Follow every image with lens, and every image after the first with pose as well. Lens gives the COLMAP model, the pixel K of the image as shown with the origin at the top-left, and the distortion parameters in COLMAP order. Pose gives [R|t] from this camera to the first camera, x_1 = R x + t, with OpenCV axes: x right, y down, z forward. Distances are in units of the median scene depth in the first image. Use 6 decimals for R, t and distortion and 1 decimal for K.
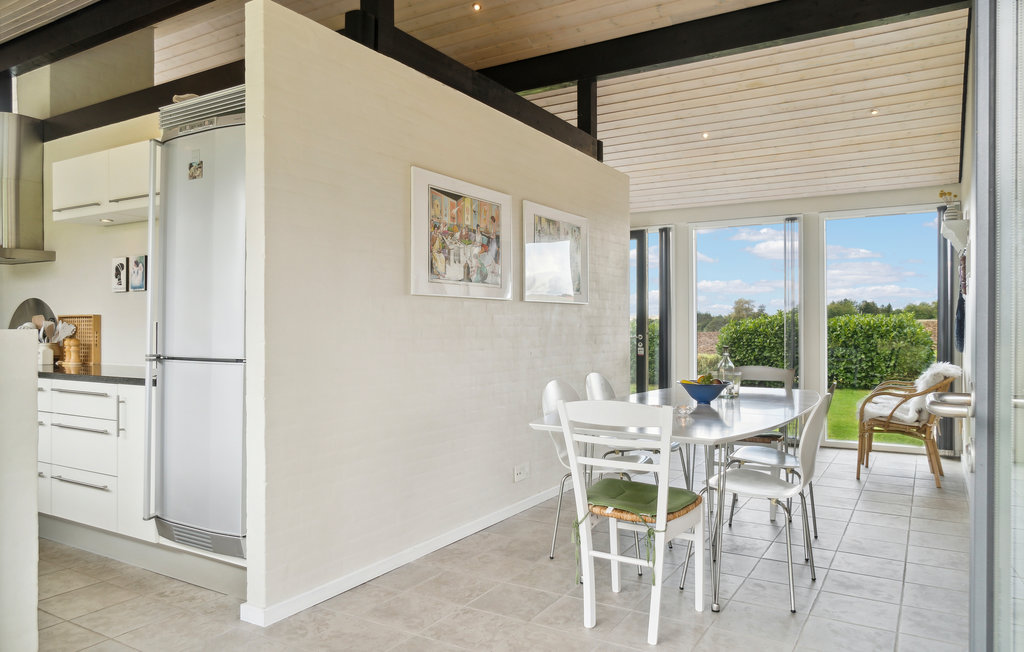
lens RADIAL K [[702.9, 0, 512.0], [0, 702.9, 326.0], [0, 0, 1]] dist [0.000328, -0.002118]
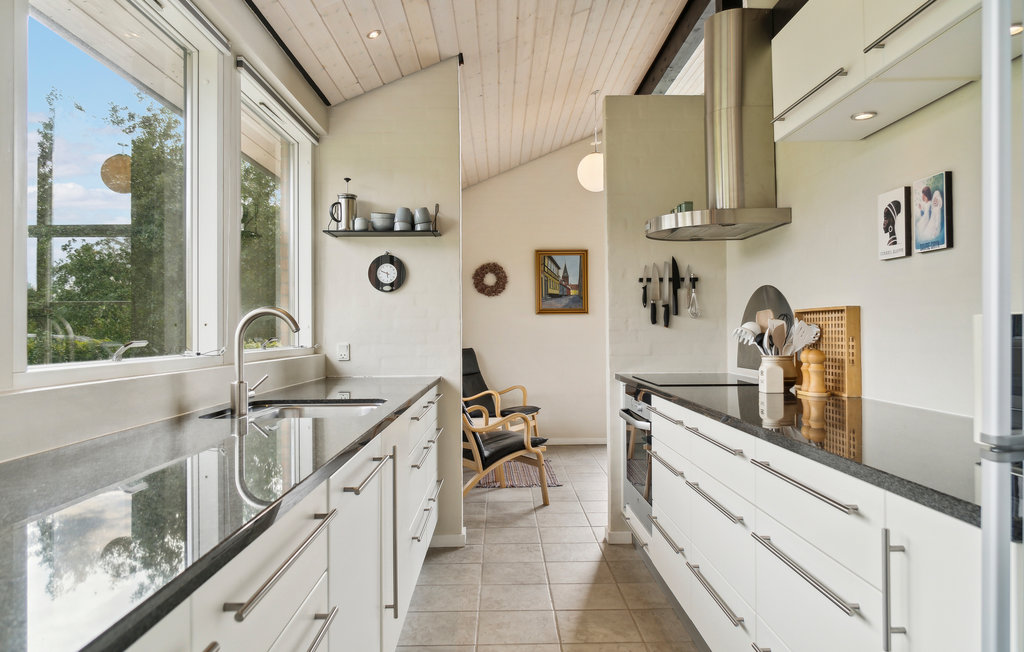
lens RADIAL K [[702.9, 0, 512.0], [0, 702.9, 326.0], [0, 0, 1]] dist [0.000328, -0.002118]
pose [[0.526964, -0.010971, -0.849817, -0.276023], [0.013452, 0.999899, -0.004567, -0.001786], [0.849781, -0.009026, 0.527058, 0.504122]]
